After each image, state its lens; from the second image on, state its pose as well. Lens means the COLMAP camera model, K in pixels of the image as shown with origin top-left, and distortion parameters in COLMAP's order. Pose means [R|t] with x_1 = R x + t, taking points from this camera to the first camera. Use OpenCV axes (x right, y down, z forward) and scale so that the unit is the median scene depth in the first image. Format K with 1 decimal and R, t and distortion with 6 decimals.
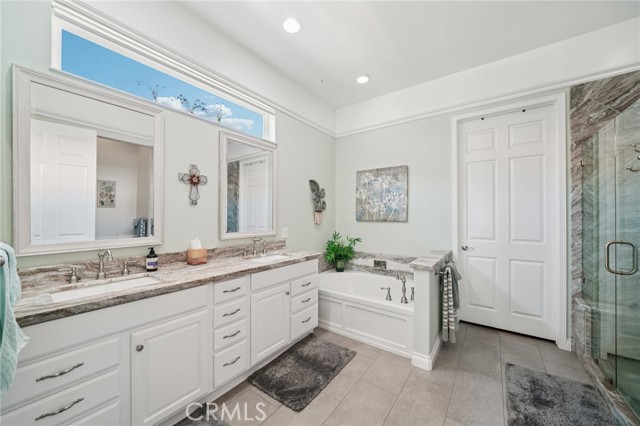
lens RADIAL K [[233.8, 0, 320.0], [0, 233.8, 213.0], [0, 0, 1]] dist [0.001464, 0.000297]
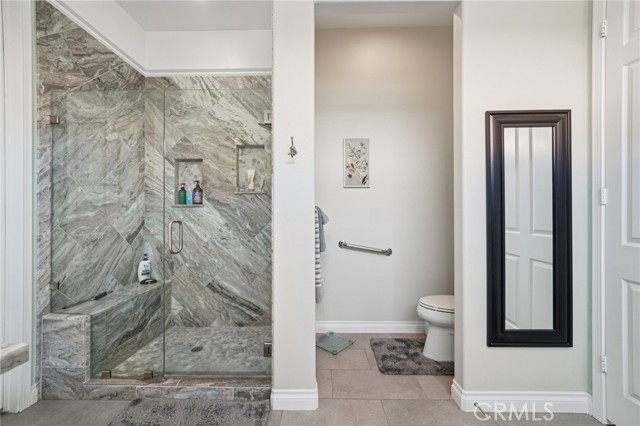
lens RADIAL K [[259.9, 0, 319.0], [0, 259.9, 213.3], [0, 0, 1]] dist [-0.001009, 0.000185]
pose [[-0.570966, -0.000108, 0.820974, 0.028826], [-0.012931, 0.999877, -0.008862, 0.063196], [-0.820872, -0.015676, -0.570897, 0.765780]]
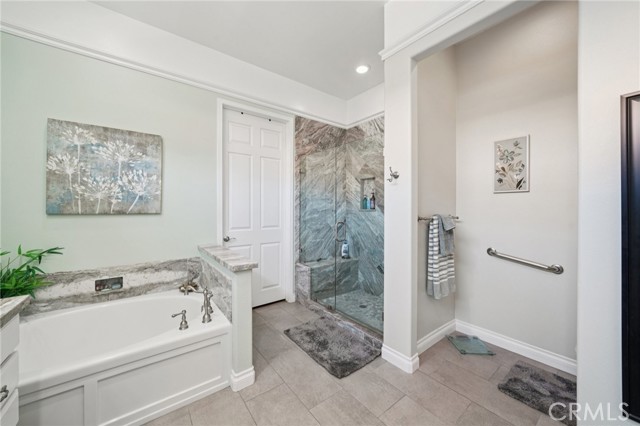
lens RADIAL K [[236.8, 0, 312.1], [0, 236.8, 208.6], [0, 0, 1]] dist [-0.000512, -0.000017]
pose [[0.301659, -0.002883, 0.953411, -0.266770], [-0.016056, 0.999838, 0.008103, 0.010527], [-0.953281, -0.017752, 0.301564, 0.466238]]
